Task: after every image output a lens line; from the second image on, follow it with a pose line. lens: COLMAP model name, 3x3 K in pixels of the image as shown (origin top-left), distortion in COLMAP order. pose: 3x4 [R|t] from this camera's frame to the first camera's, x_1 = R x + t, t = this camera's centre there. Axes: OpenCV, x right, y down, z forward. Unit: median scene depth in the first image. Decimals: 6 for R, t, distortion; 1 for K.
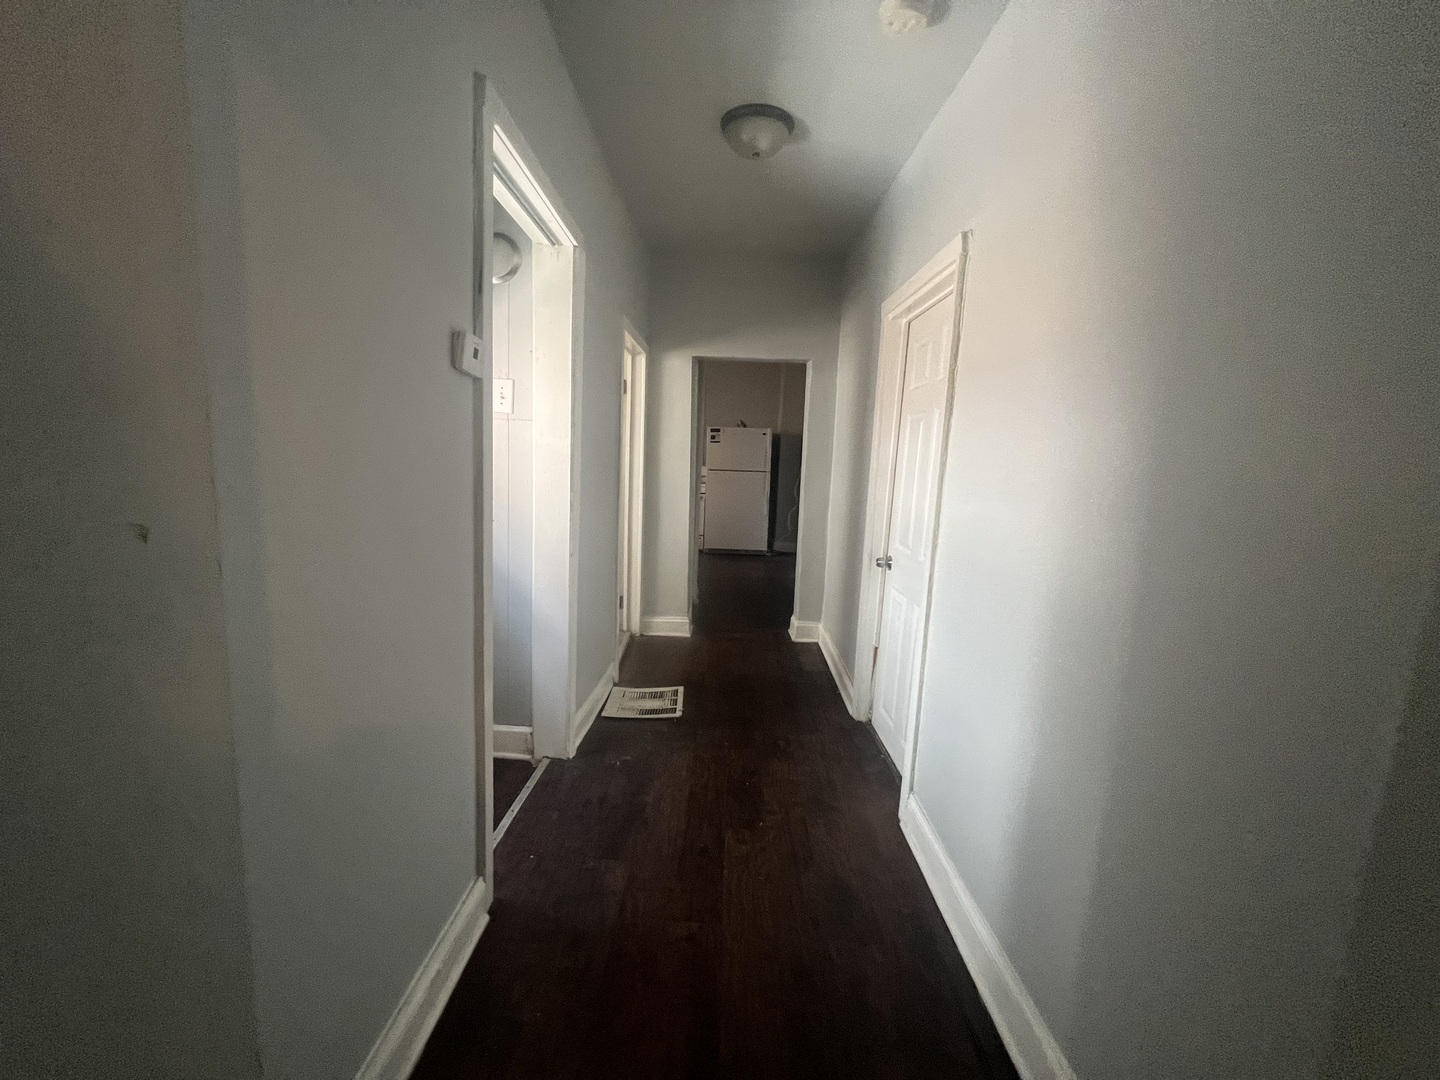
lens RADIAL K [[573.5, 0, 718.5], [0, 573.5, 536.8], [0, 0, 1]] dist [0.001416, 0.000796]
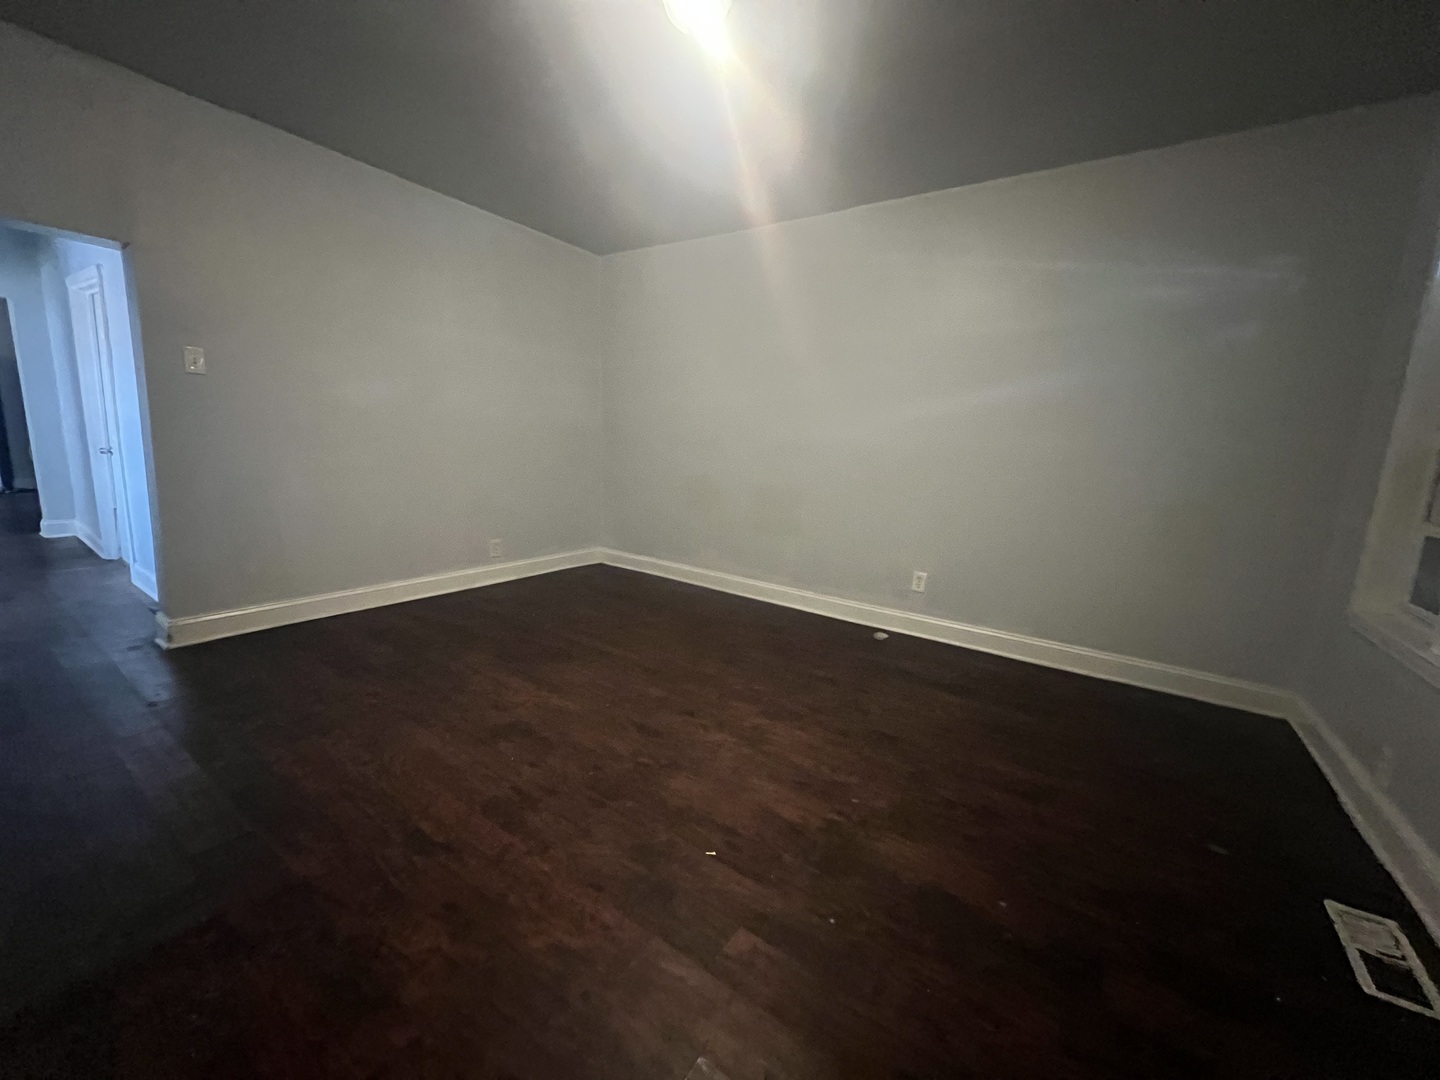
lens RADIAL K [[573.5, 0, 718.5], [0, 573.5, 536.8], [0, 0, 1]] dist [0.001416, 0.000796]
pose [[0.564833, -0.148699, 0.811697, -0.069399], [0.076556, 0.988831, 0.127876, 0.190189], [-0.821646, -0.010088, 0.569908, -1.173804]]
